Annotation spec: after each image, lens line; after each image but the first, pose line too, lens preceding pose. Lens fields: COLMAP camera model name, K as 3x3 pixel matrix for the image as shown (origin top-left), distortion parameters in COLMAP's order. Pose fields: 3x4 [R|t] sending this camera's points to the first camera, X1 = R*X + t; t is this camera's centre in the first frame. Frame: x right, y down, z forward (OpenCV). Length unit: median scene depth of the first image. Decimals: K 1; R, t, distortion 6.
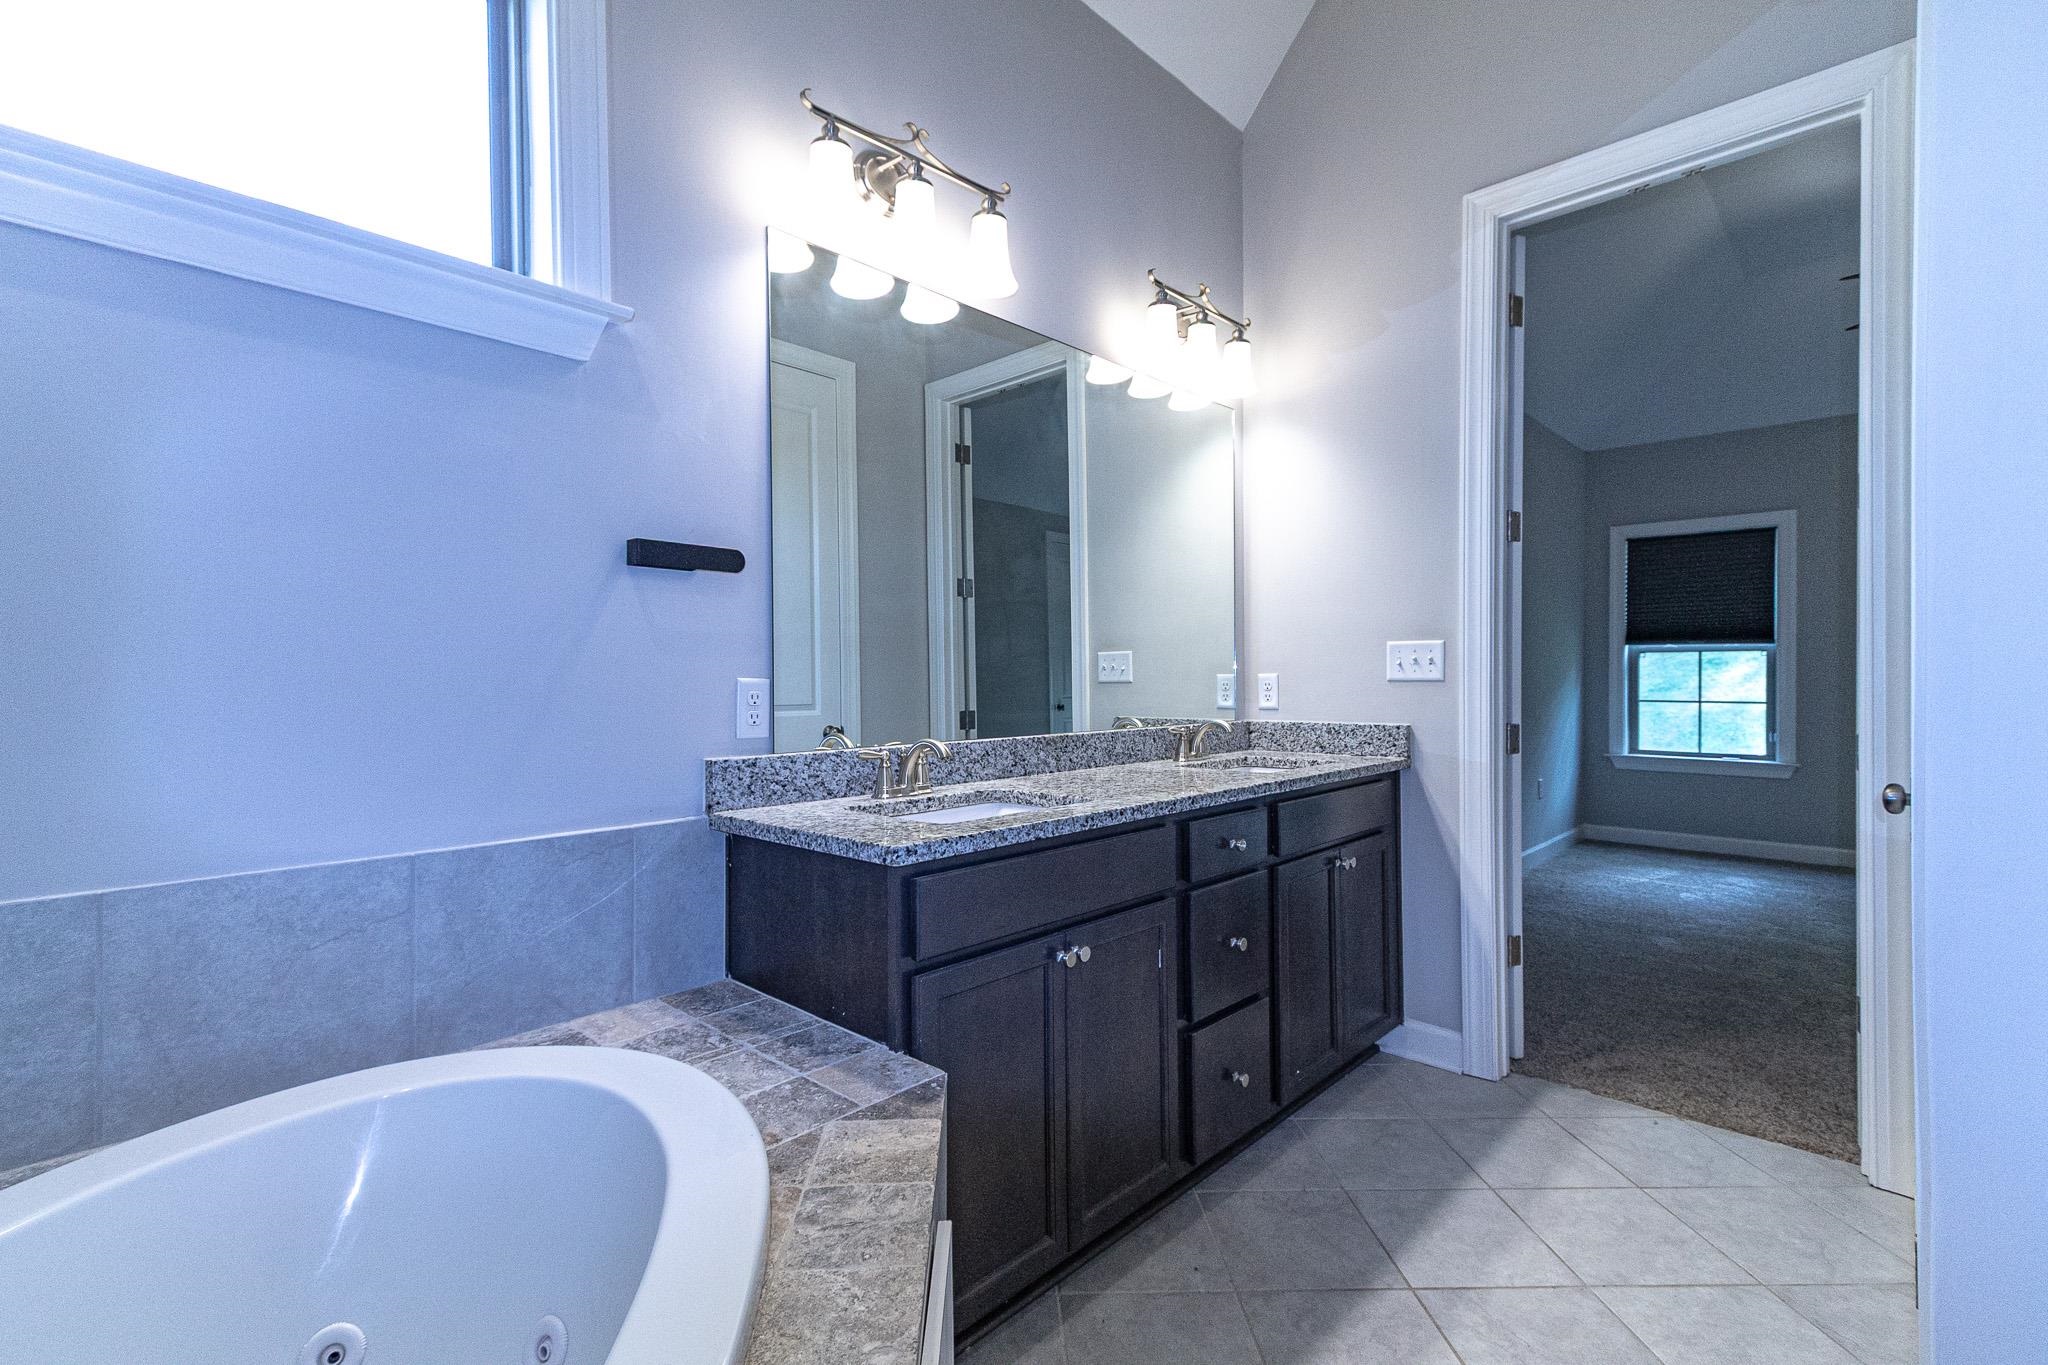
lens RADIAL K [[930.2, 0, 1013.1], [0, 930.2, 682.7], [0, 0, 1]] dist [0.033930, -0.008635]
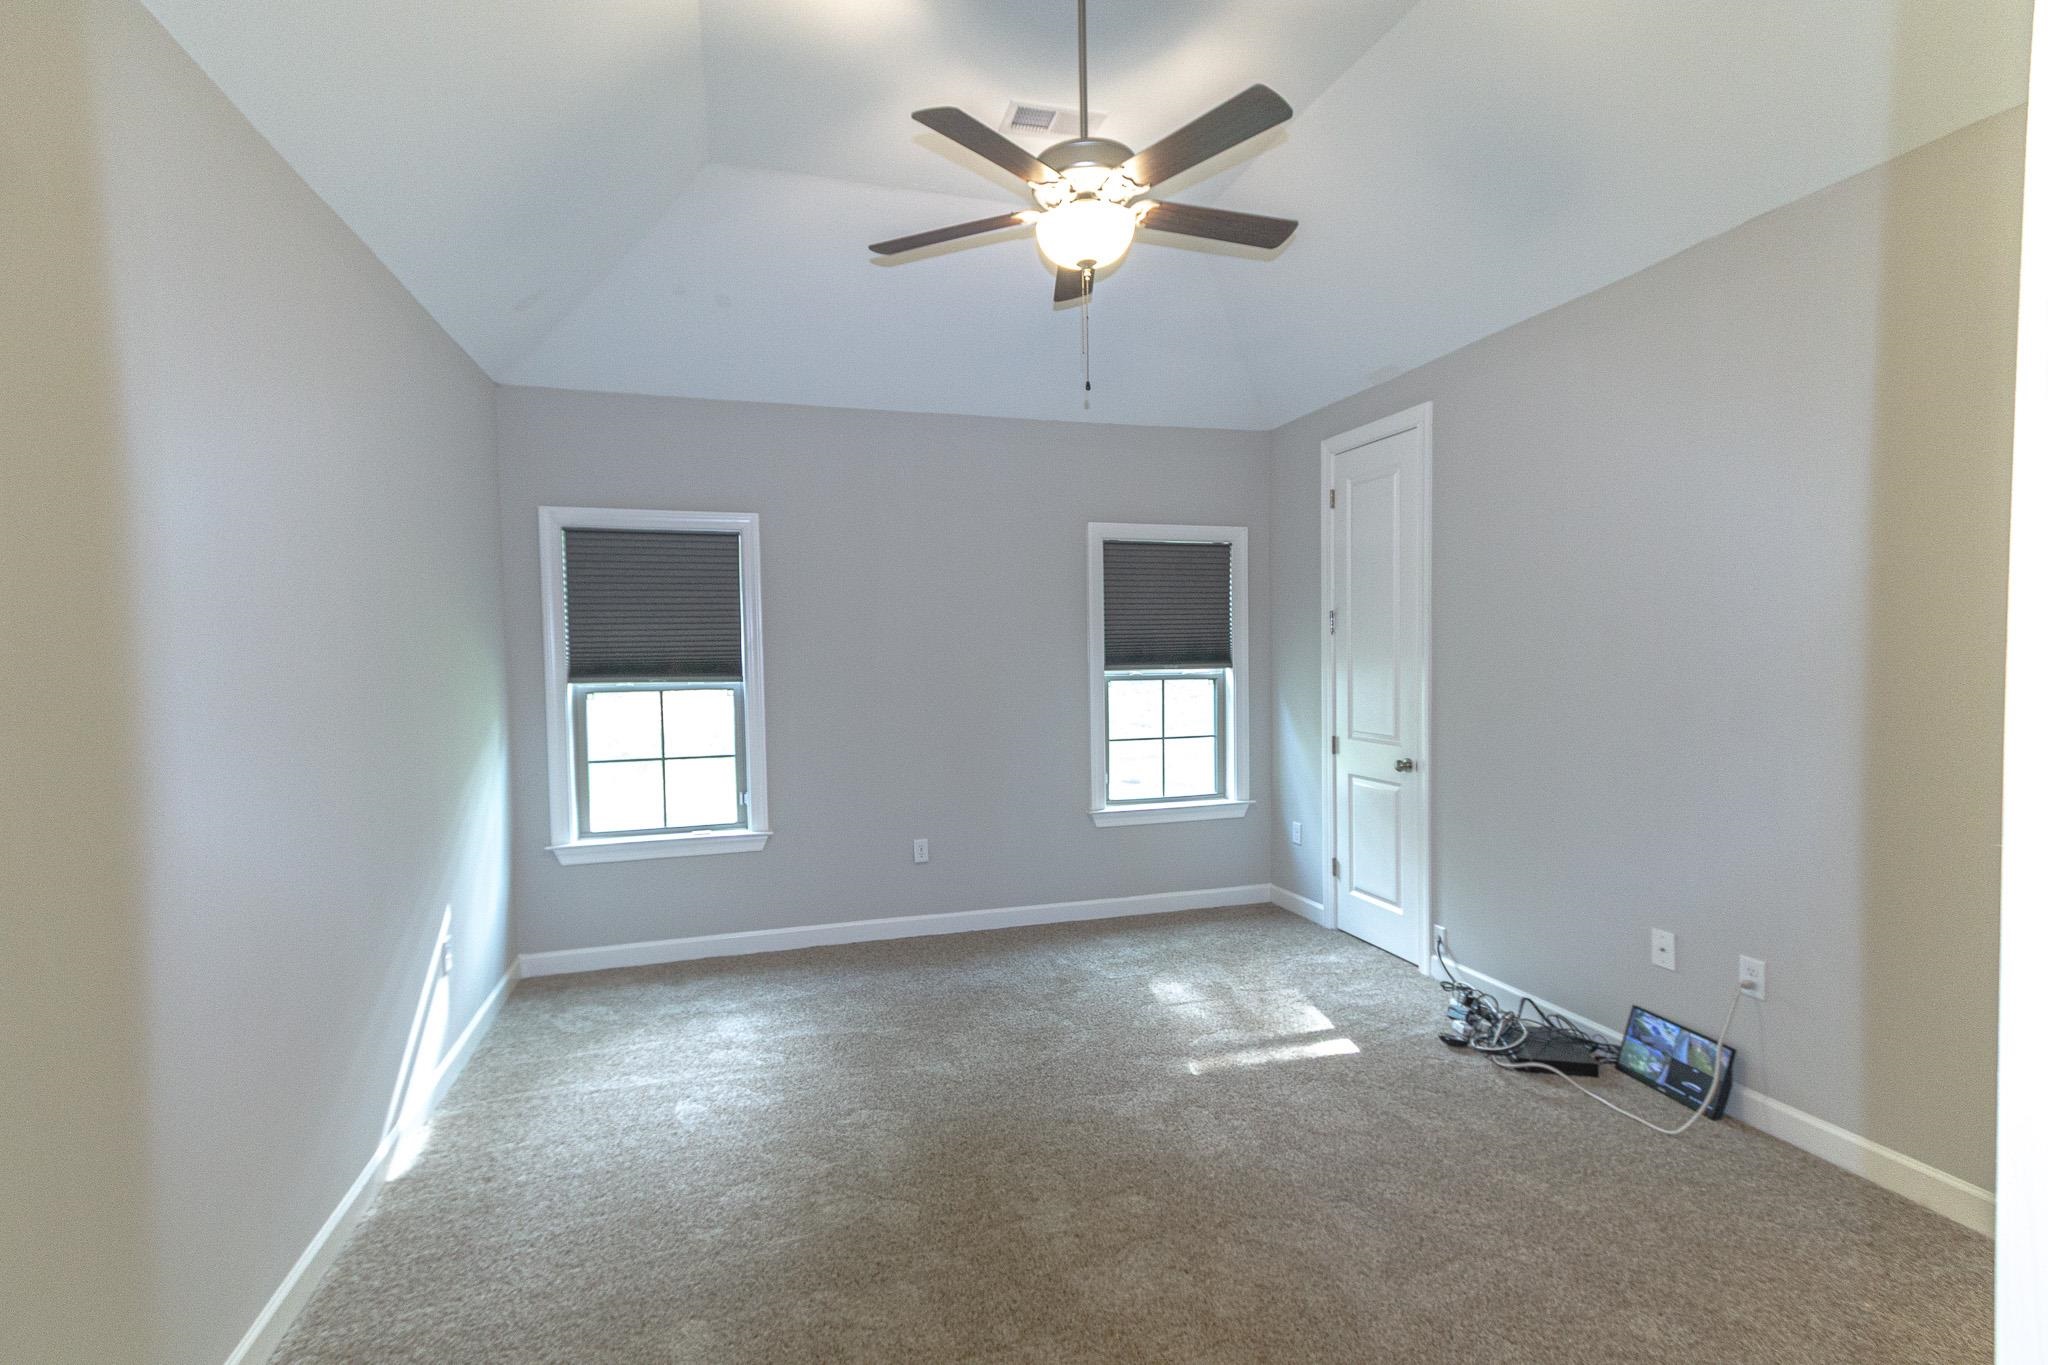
lens RADIAL K [[930.2, 0, 1015.0], [0, 930.2, 690.2], [0, 0, 1]] dist [0.033930, -0.008635]
pose [[0.500413, -0.048465, 0.864429, 0.609864], [0.020812, 0.998817, 0.043952, -0.156281], [-0.865537, -0.004004, 0.500829, 1.028757]]
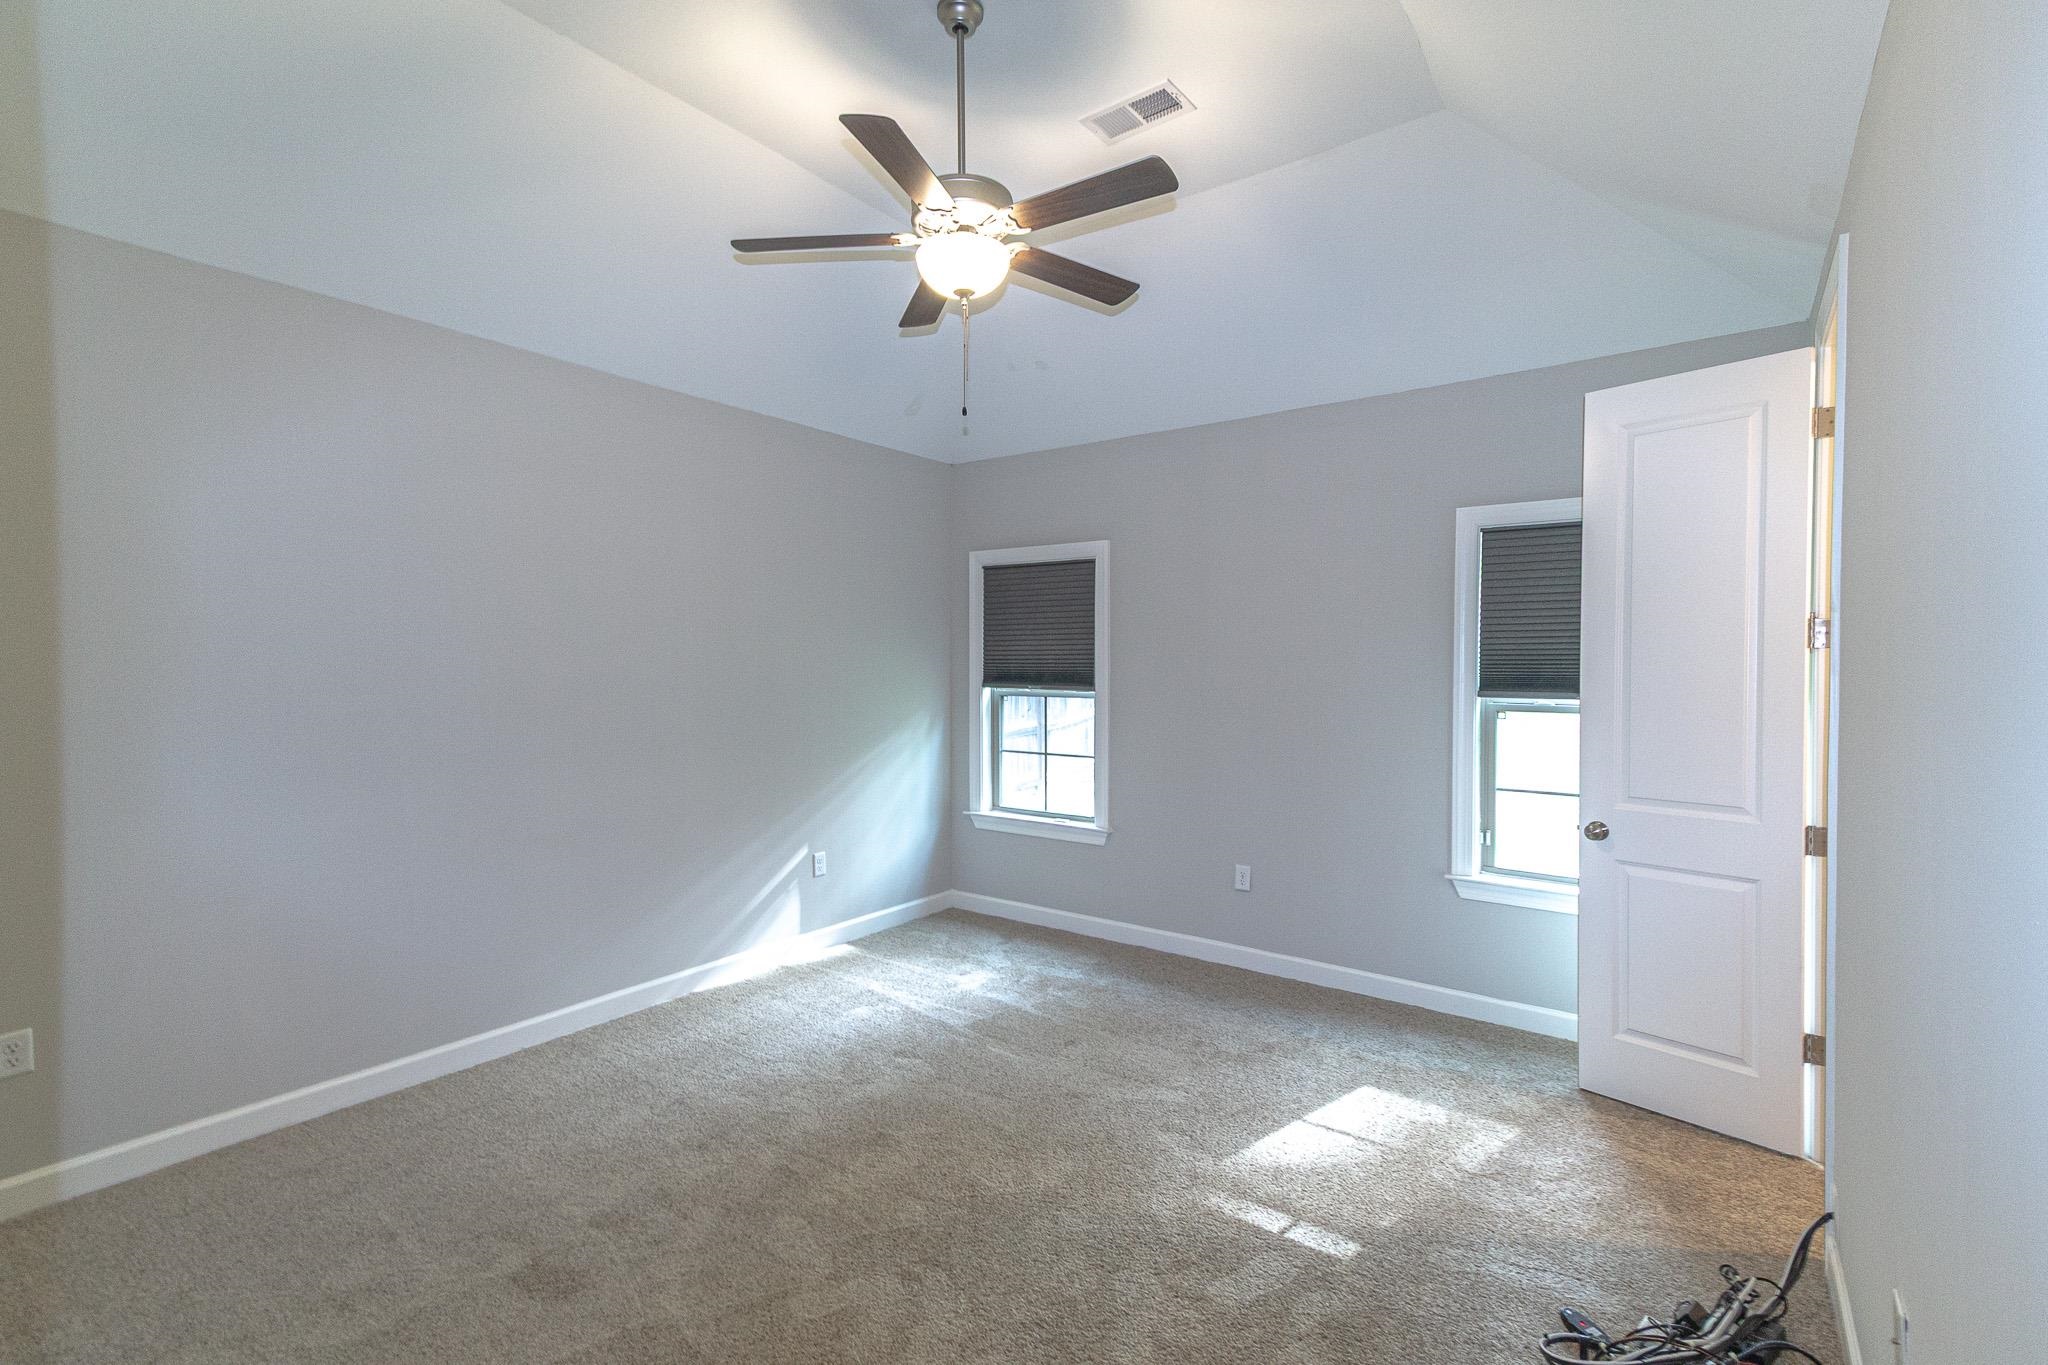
lens RADIAL K [[930.2, 0, 1014.5], [0, 930.2, 686.2], [0, 0, 1]] dist [0.033930, -0.008635]
pose [[0.992582, 0.000148, 0.121576, 1.541407], [-0.002117, 0.999869, 0.016071, -0.147590], [-0.121558, -0.016209, 0.992452, 0.373097]]
